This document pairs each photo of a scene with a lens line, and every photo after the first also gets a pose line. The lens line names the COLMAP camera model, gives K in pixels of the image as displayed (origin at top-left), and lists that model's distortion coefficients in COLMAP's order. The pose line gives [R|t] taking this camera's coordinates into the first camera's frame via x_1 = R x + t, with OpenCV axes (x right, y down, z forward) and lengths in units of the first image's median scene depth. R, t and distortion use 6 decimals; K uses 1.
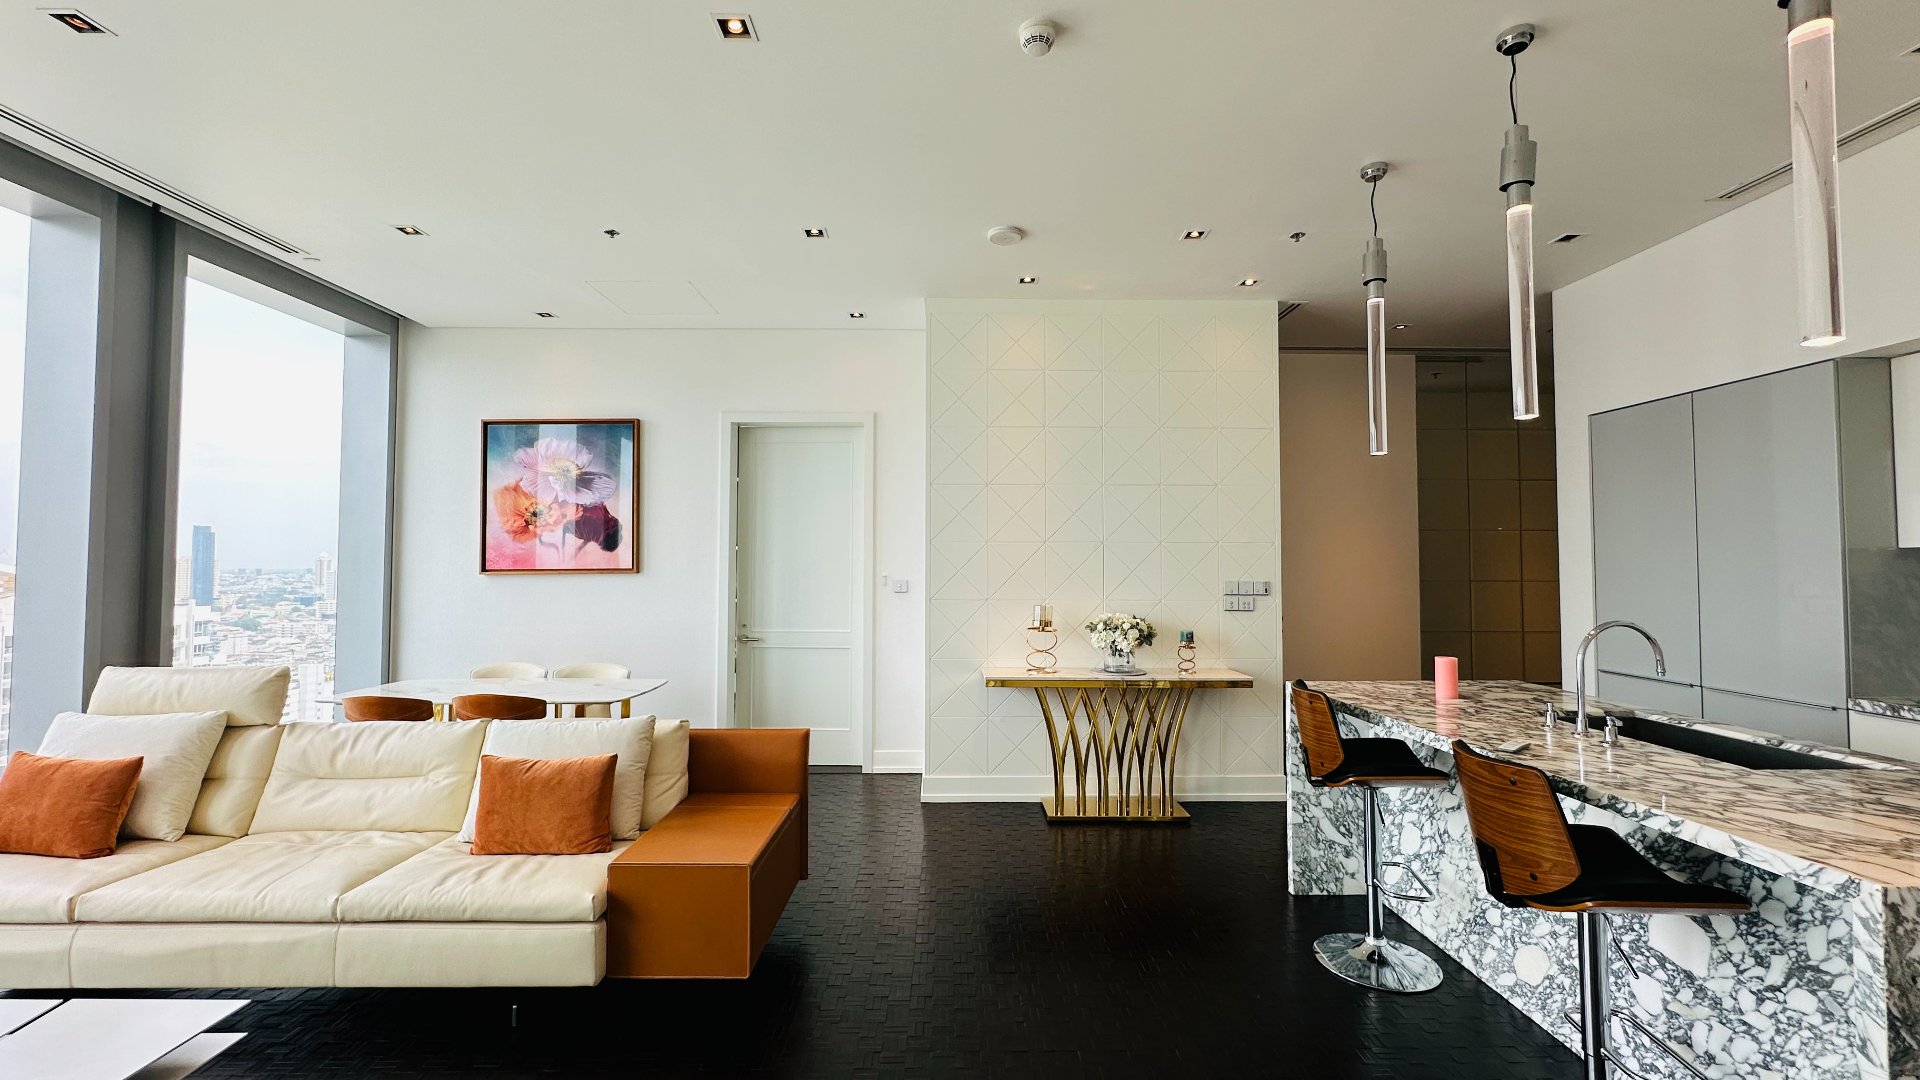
lens RADIAL K [[769.4, 0, 958.3], [0, 769.4, 538.0], [0, 0, 1]] dist [-0.000465, 0.000179]
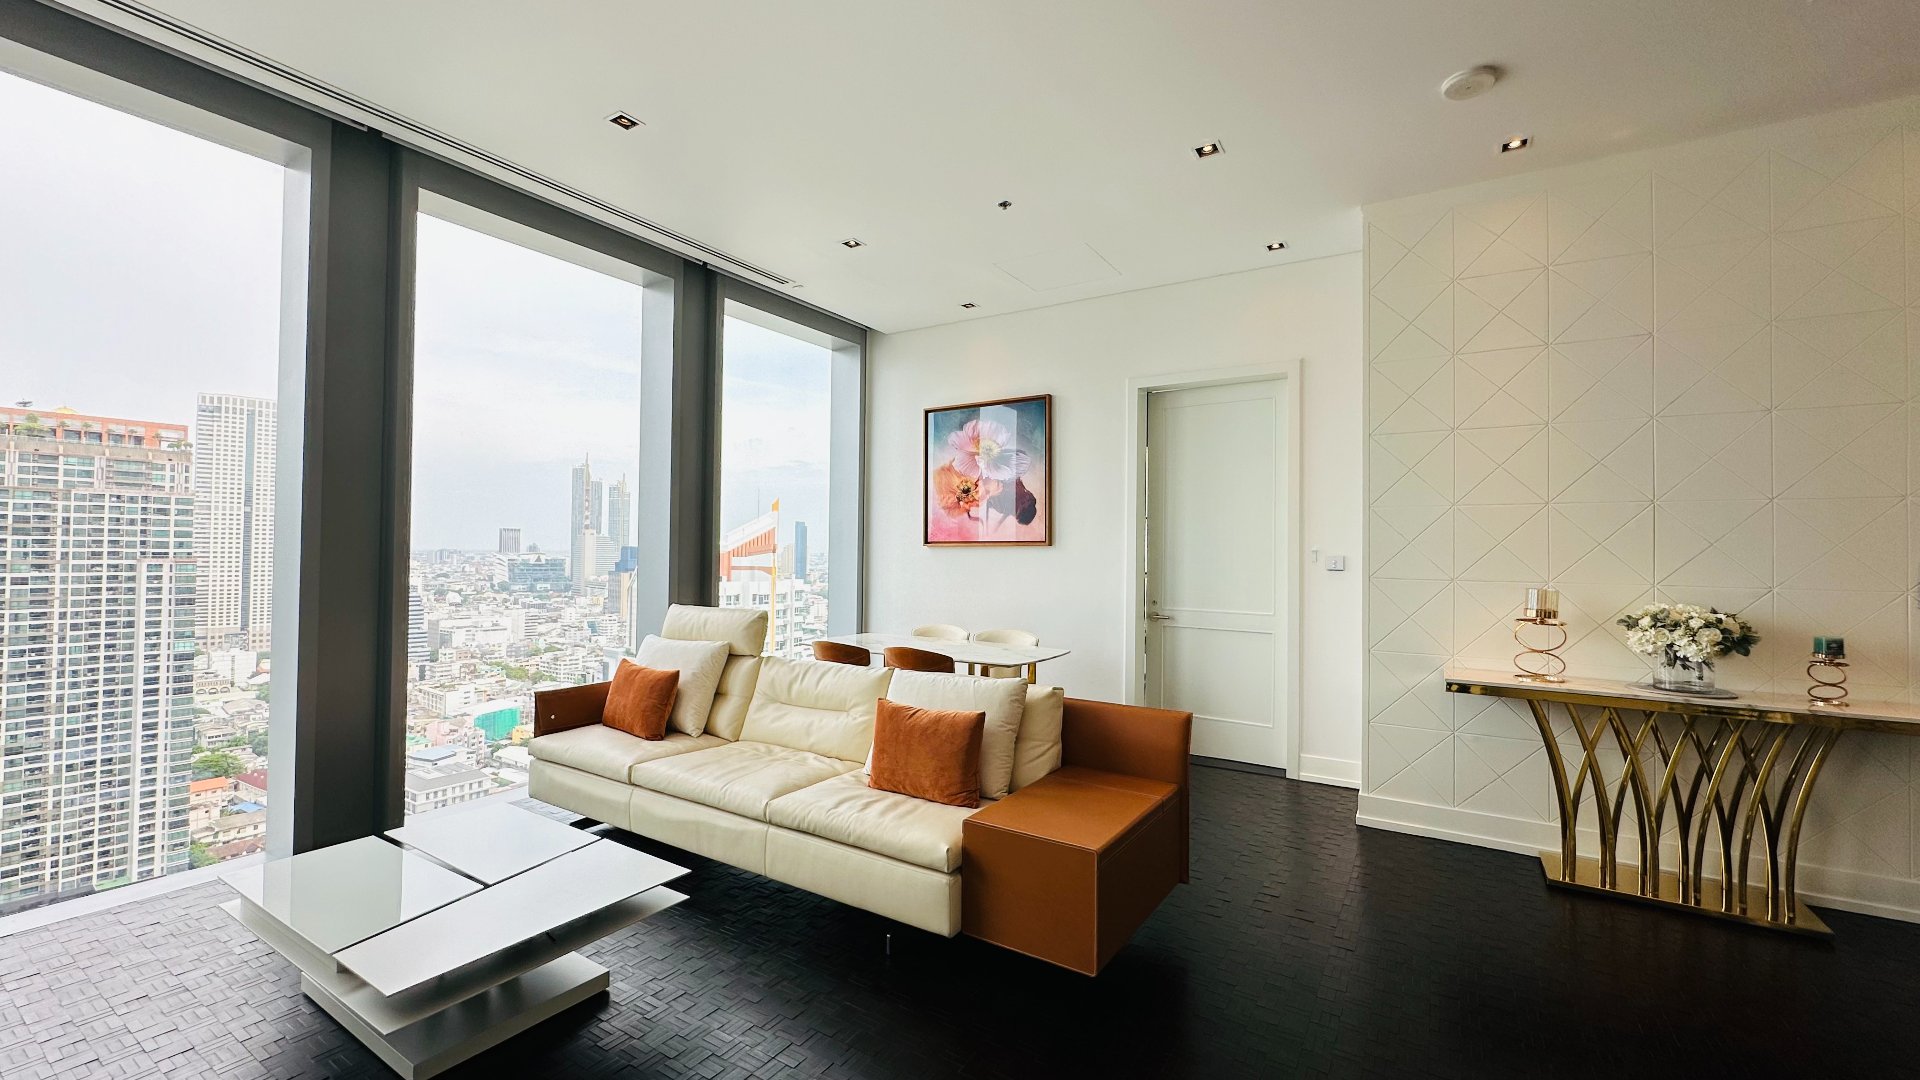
lens RADIAL K [[769.4, 0, 958.3], [0, 769.4, 538.0], [0, 0, 1]] dist [-0.000465, 0.000179]
pose [[0.839405, -0.000640, -0.543507, 0.050439], [0.008766, 0.999885, 0.012361, 0.030723], [0.543436, -0.015141, 0.839314, 0.106640]]
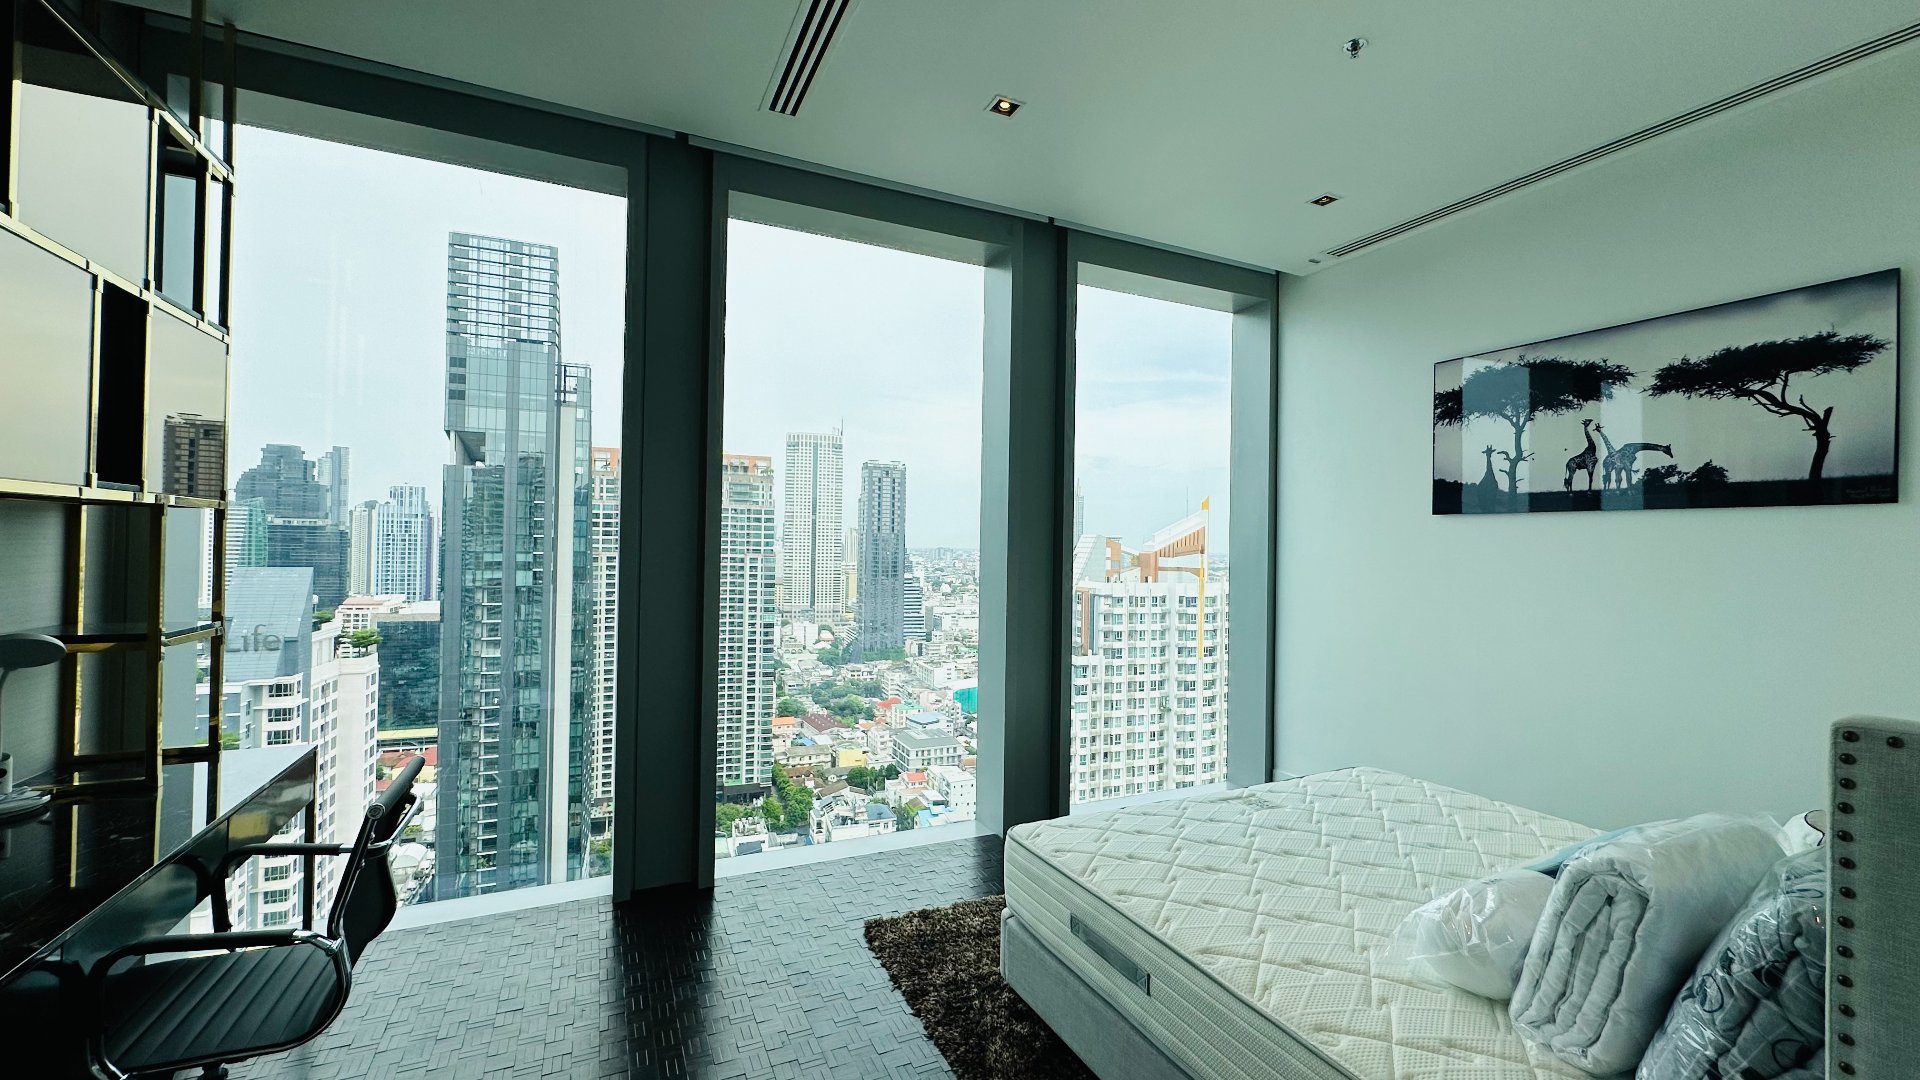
lens RADIAL K [[769.4, 0, 958.3], [0, 769.4, 538.0], [0, 0, 1]] dist [-0.000465, 0.000179]
pose [[0.422431, -0.002184, -0.906393, -0.022077], [0.015304, 0.999872, 0.004723, 0.038812], [0.906266, -0.015867, 0.422410, 0.341329]]
